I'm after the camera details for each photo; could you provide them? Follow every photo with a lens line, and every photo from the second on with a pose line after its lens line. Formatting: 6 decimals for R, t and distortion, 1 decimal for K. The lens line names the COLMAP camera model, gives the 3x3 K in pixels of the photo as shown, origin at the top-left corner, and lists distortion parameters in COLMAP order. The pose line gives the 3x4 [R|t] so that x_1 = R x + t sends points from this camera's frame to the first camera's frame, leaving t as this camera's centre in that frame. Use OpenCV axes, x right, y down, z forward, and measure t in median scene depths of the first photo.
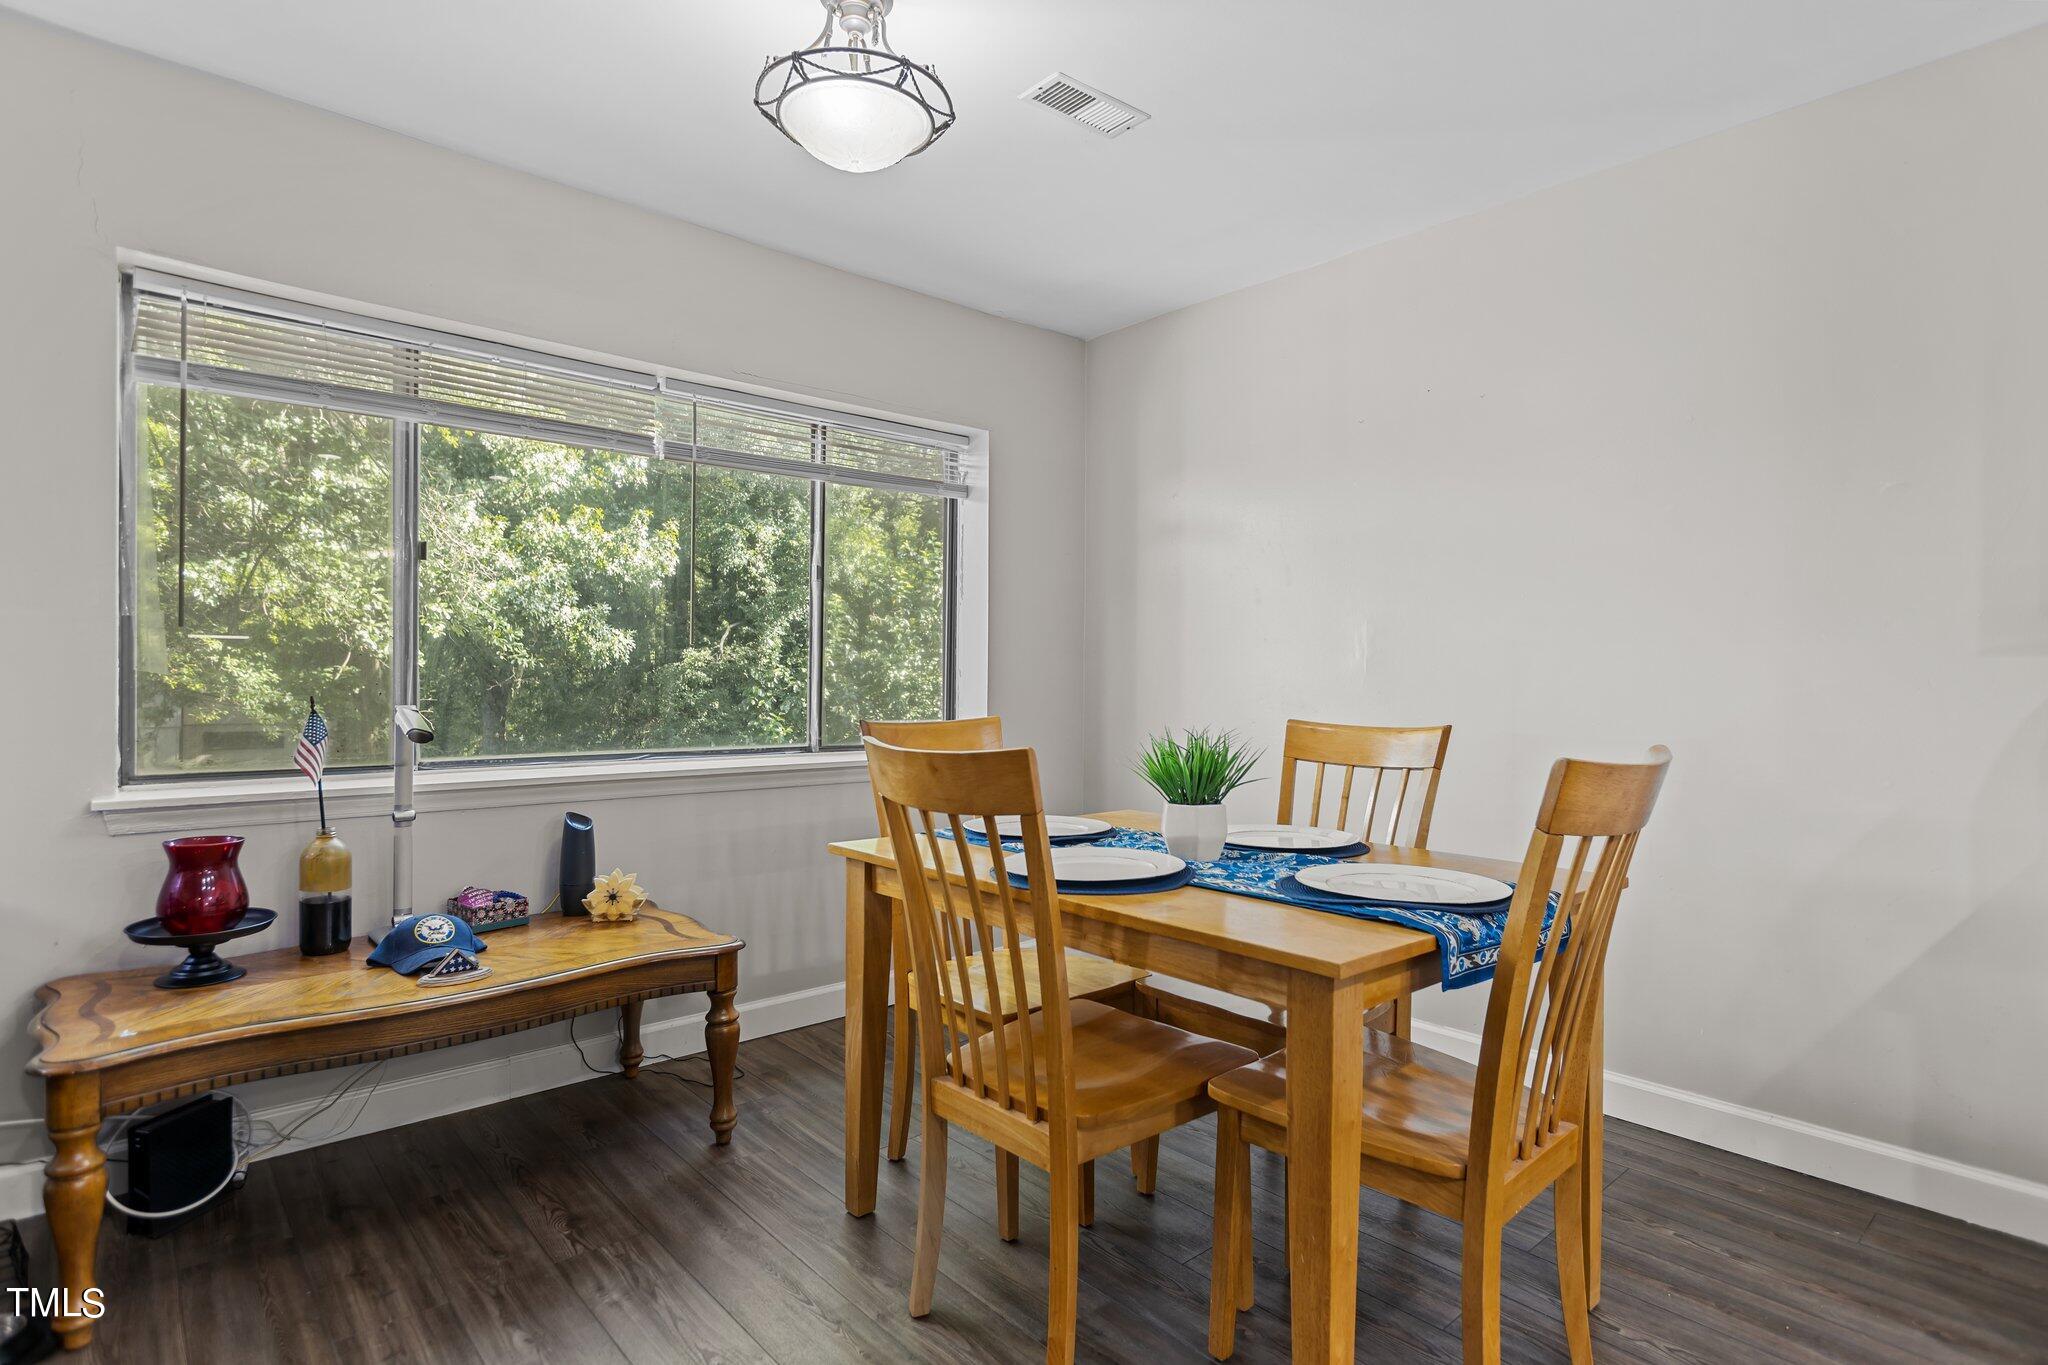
lens RADIAL K [[1041.0, 0, 1011.5], [0, 1041.0, 672.8], [0, 0, 1]] dist [-0.004280, -0.003884]
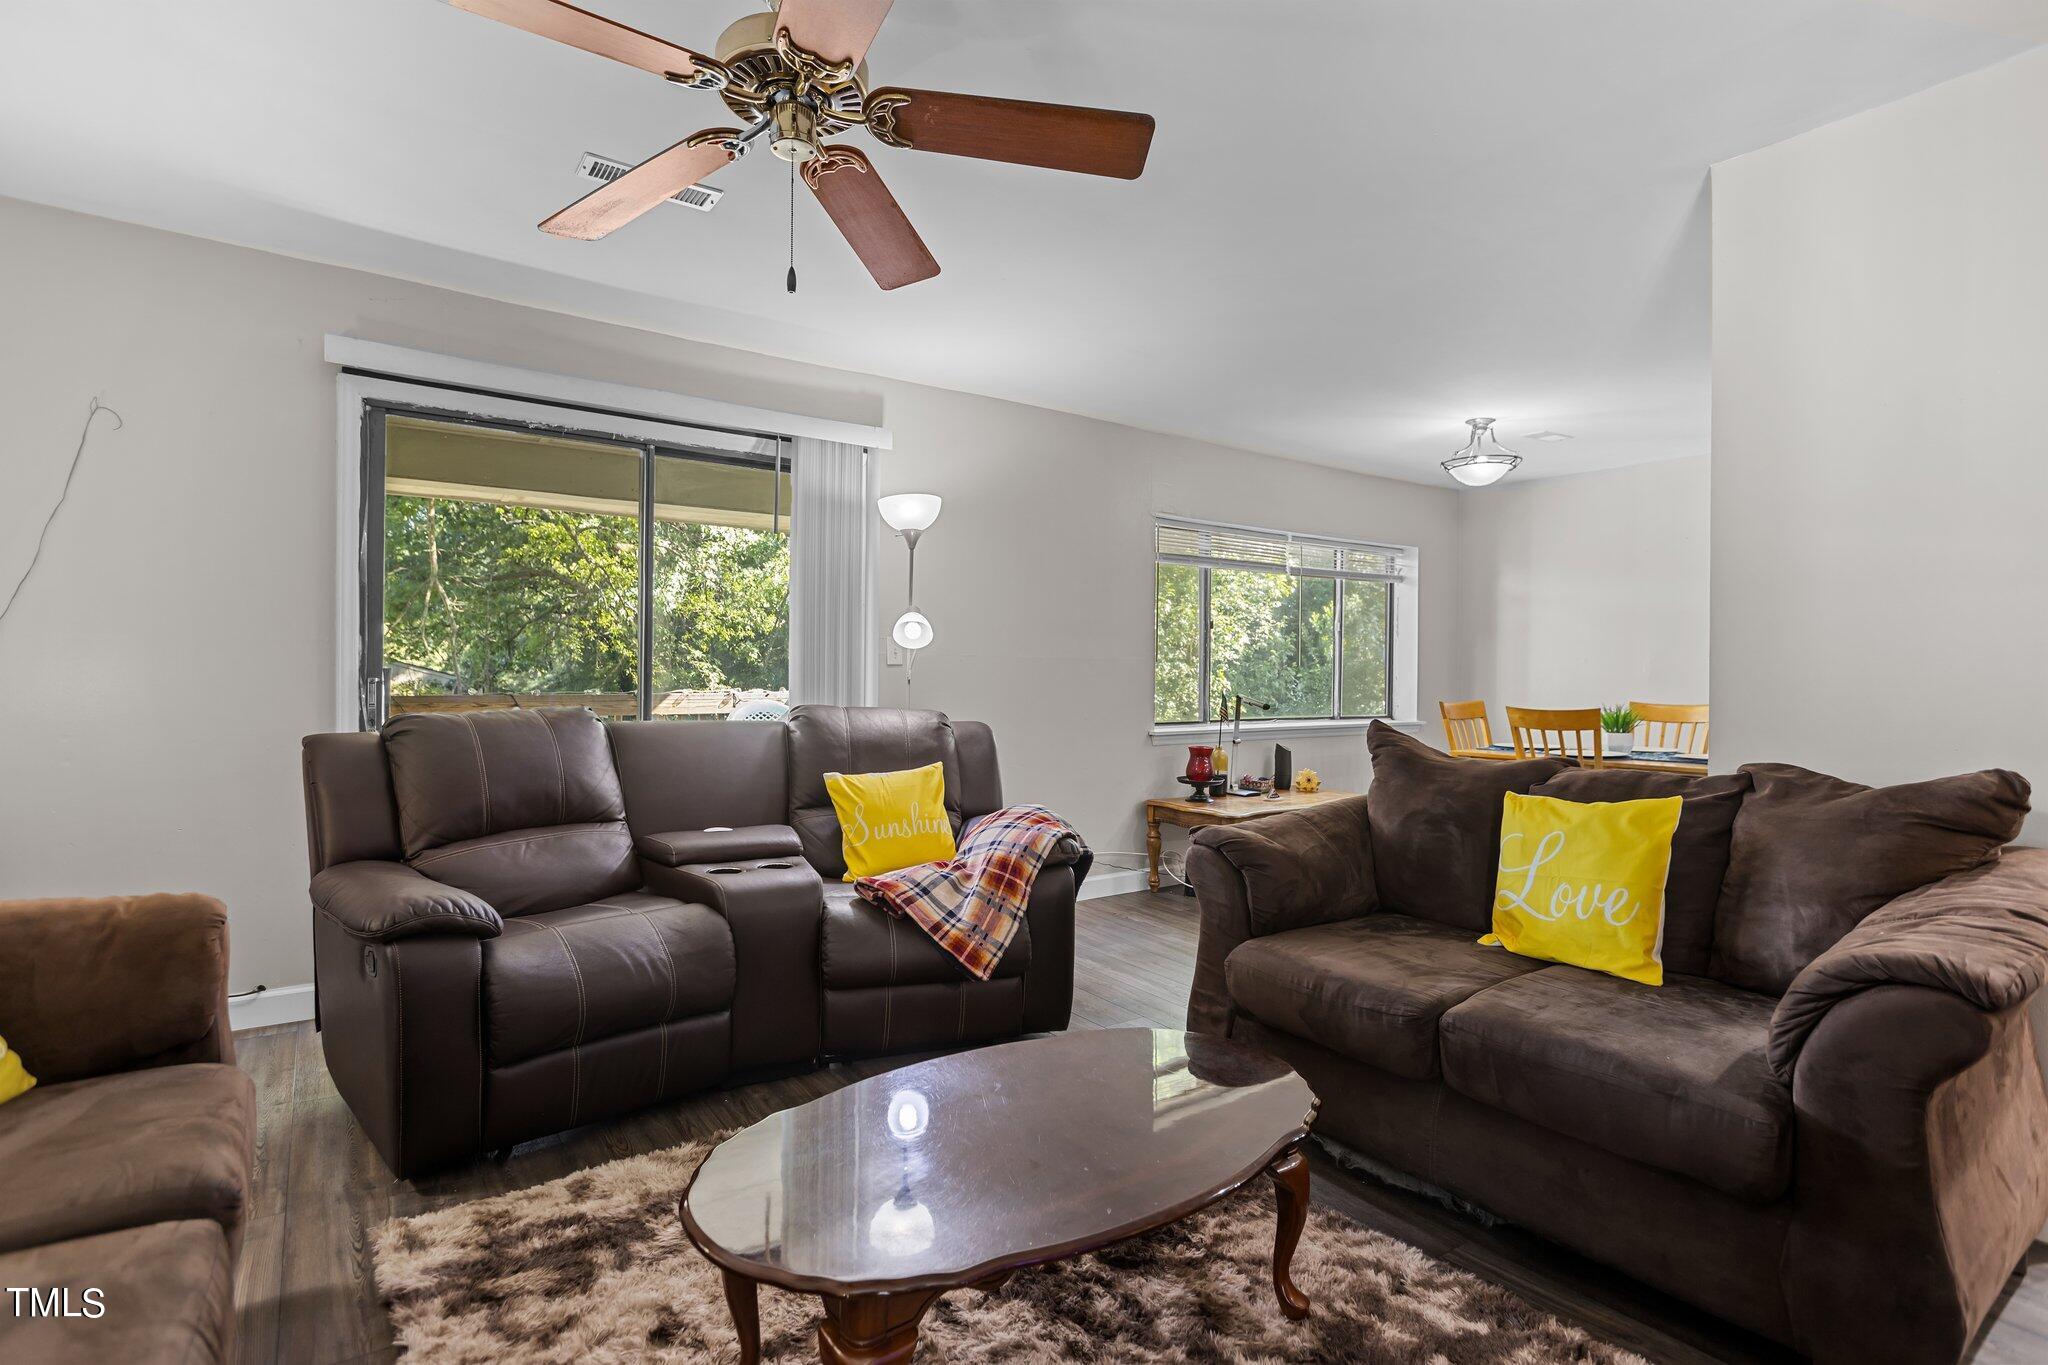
lens RADIAL K [[994.3, 0, 1018.0], [0, 994.3, 684.6], [0, 0, 1]] dist [0.002062, 0.000052]
pose [[0.995865, 0.001133, -0.090835, -0.934620], [0.000495, 0.999840, 0.017908, -0.033048], [0.090841, -0.017879, 0.995705, -1.370838]]
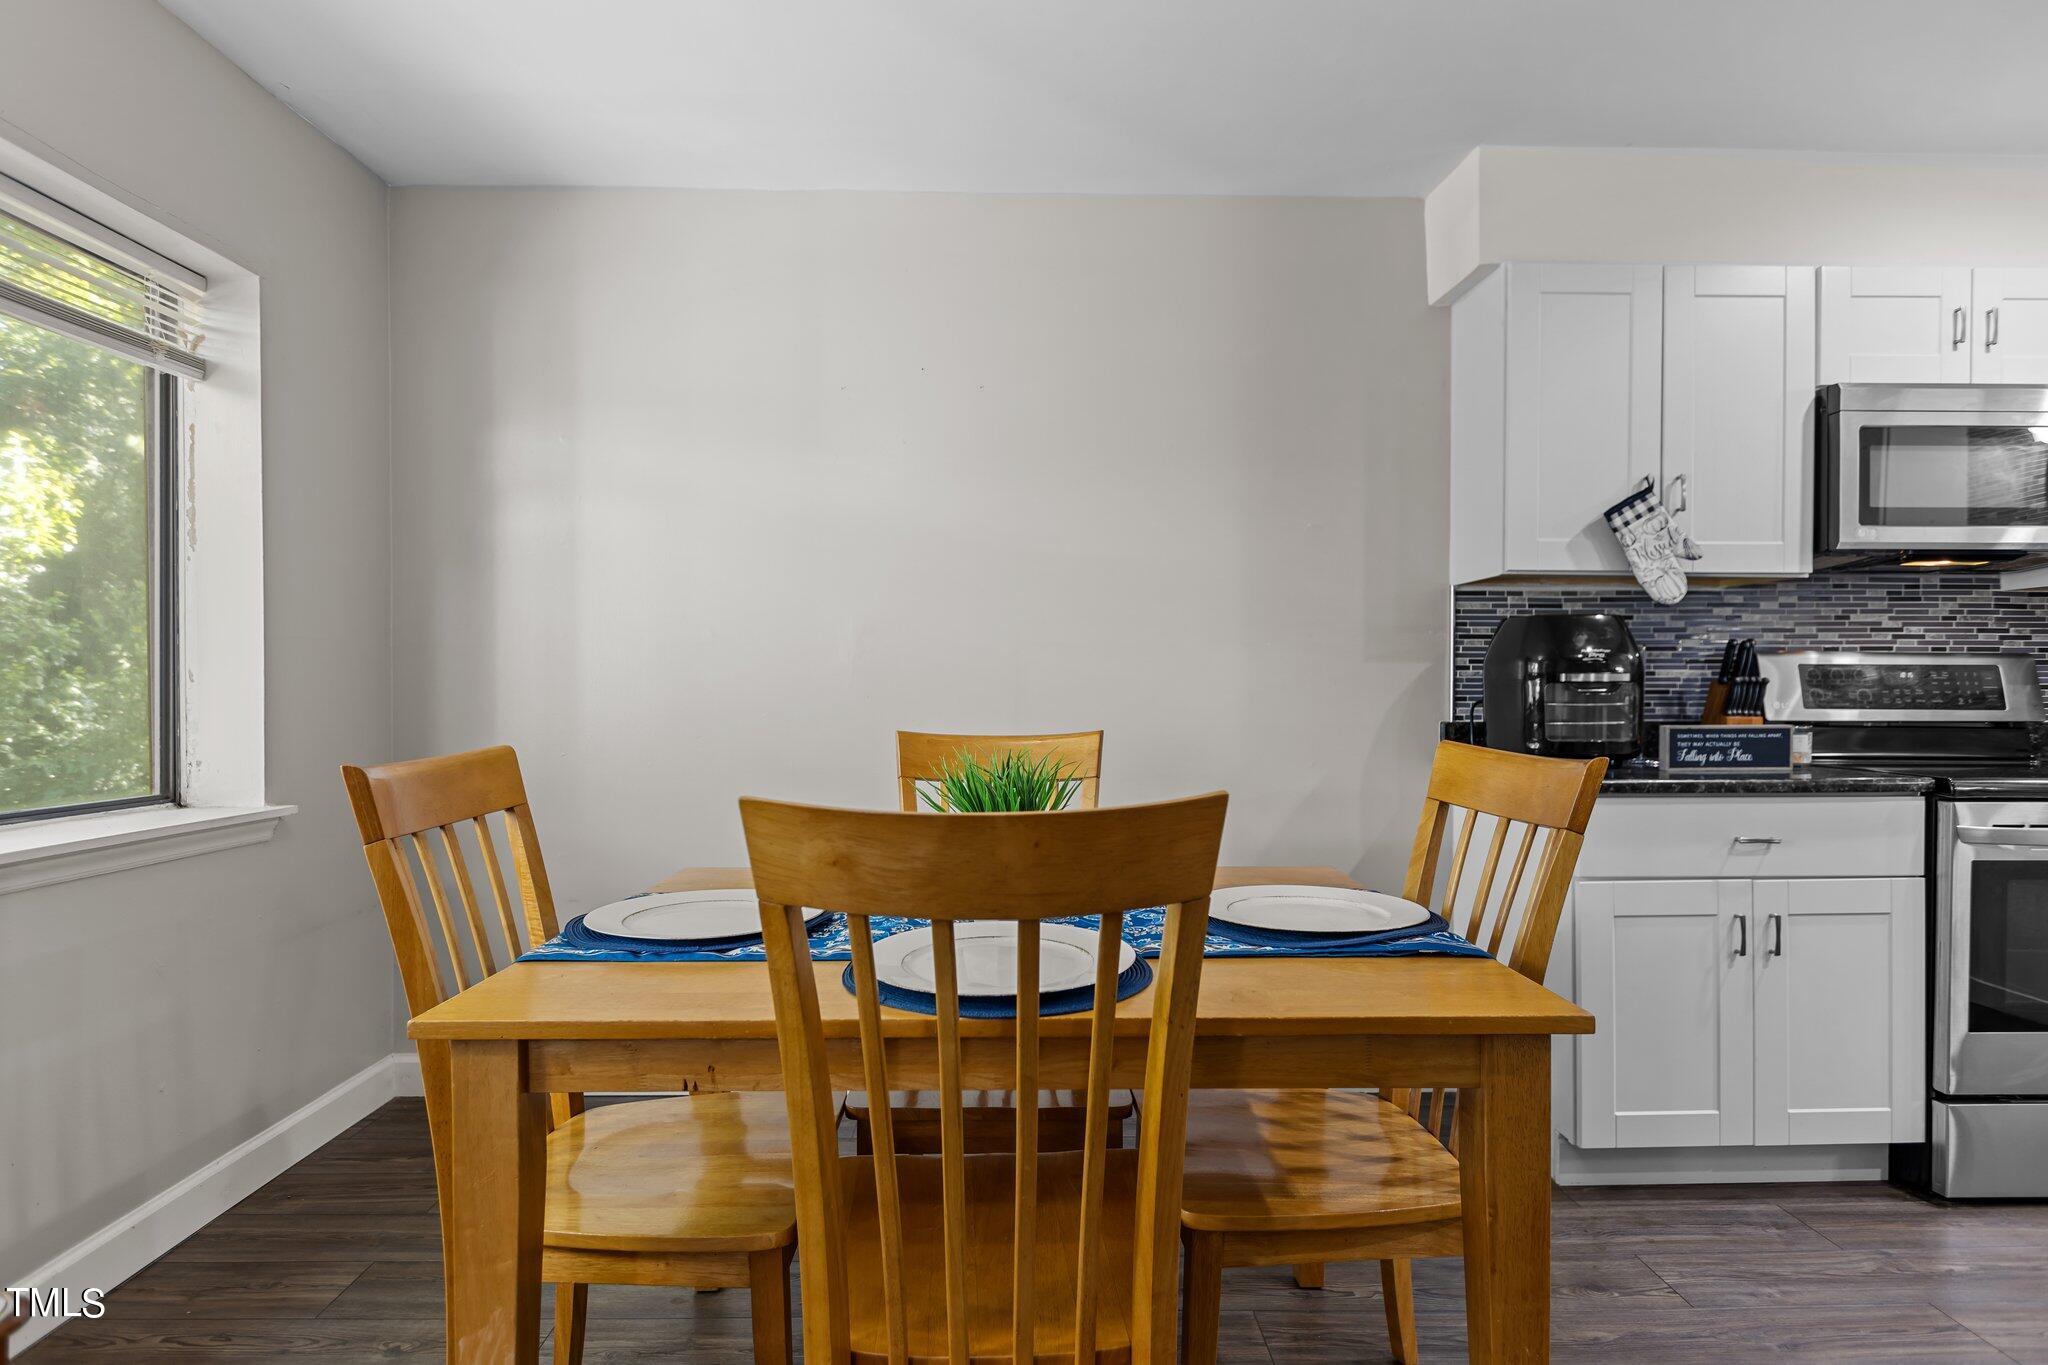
lens RADIAL K [[1041.0, 0, 988.1], [0, 1041.0, 700.4], [0, 0, 1]] dist [-0.004280, -0.003884]
pose [[0.640450, -0.016220, 0.767828, -0.354067], [-0.000438, 0.999769, 0.021485, 0.003289], [-0.768000, -0.014097, 0.640295, 0.464492]]
